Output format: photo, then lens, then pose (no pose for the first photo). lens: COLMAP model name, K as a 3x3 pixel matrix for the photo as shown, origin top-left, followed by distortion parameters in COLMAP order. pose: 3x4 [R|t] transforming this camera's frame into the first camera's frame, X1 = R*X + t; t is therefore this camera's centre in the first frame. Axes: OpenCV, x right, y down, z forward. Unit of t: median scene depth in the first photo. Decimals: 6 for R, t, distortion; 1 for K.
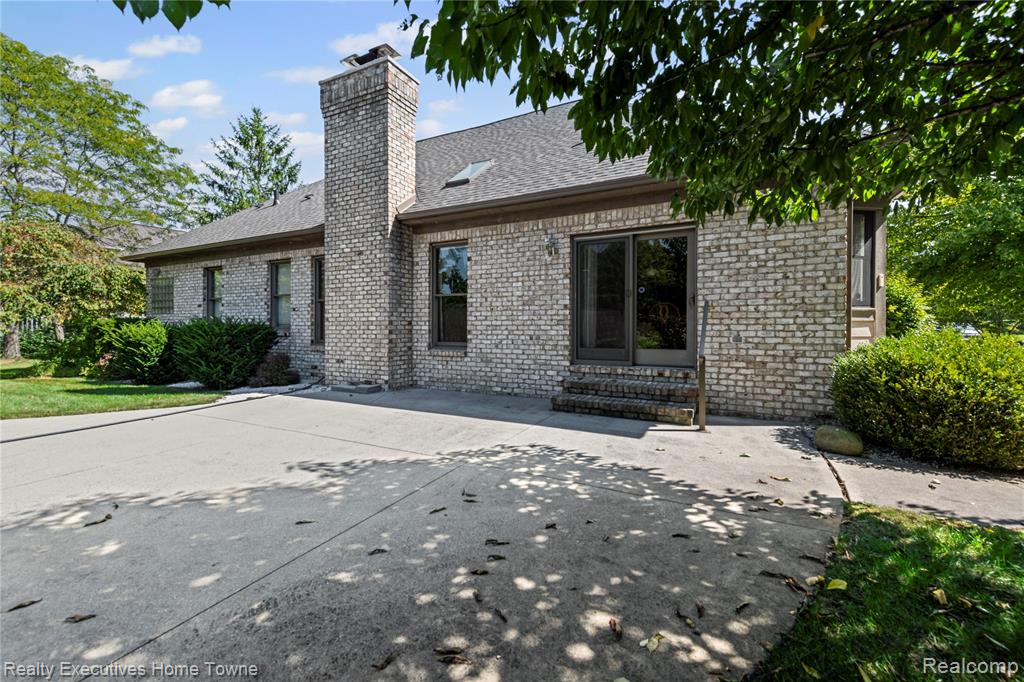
lens RADIAL K [[412.0, 0, 494.4], [0, 412.0, 315.7], [0, 0, 1]] dist [0.014255, -0.002310]
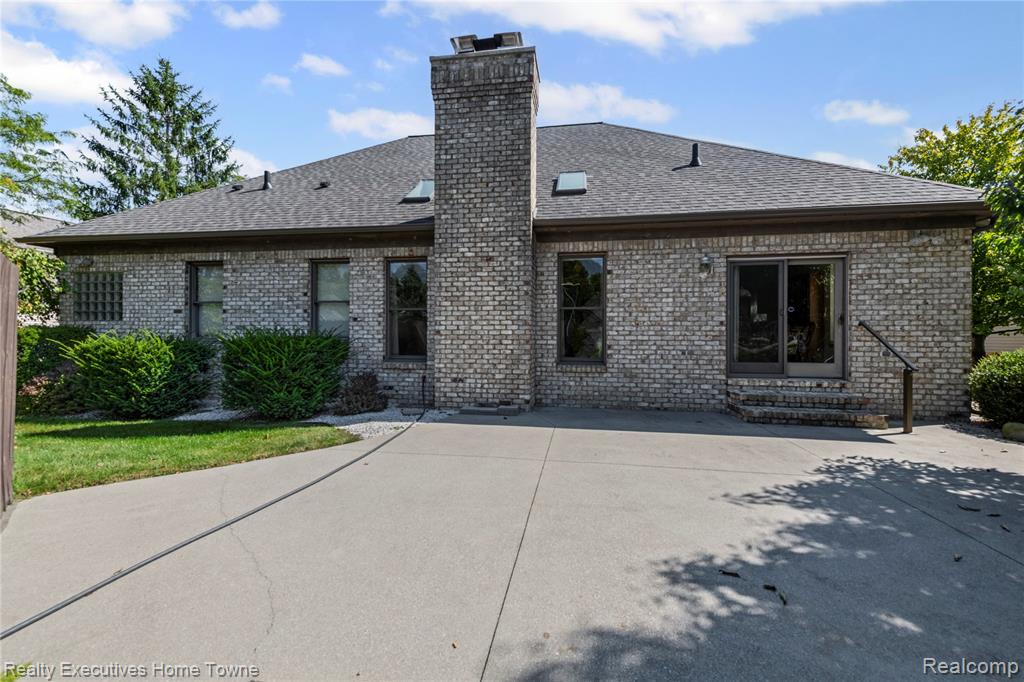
lens RADIAL K [[412.0, 0, 527.0], [0, 412.0, 326.1], [0, 0, 1]] dist [0.014255, -0.002310]
pose [[0.951492, 0.014244, 0.307345, -0.609996], [-0.013178, 0.999898, -0.005543, -0.002010], [-0.307392, 0.001224, 0.951582, 0.146136]]
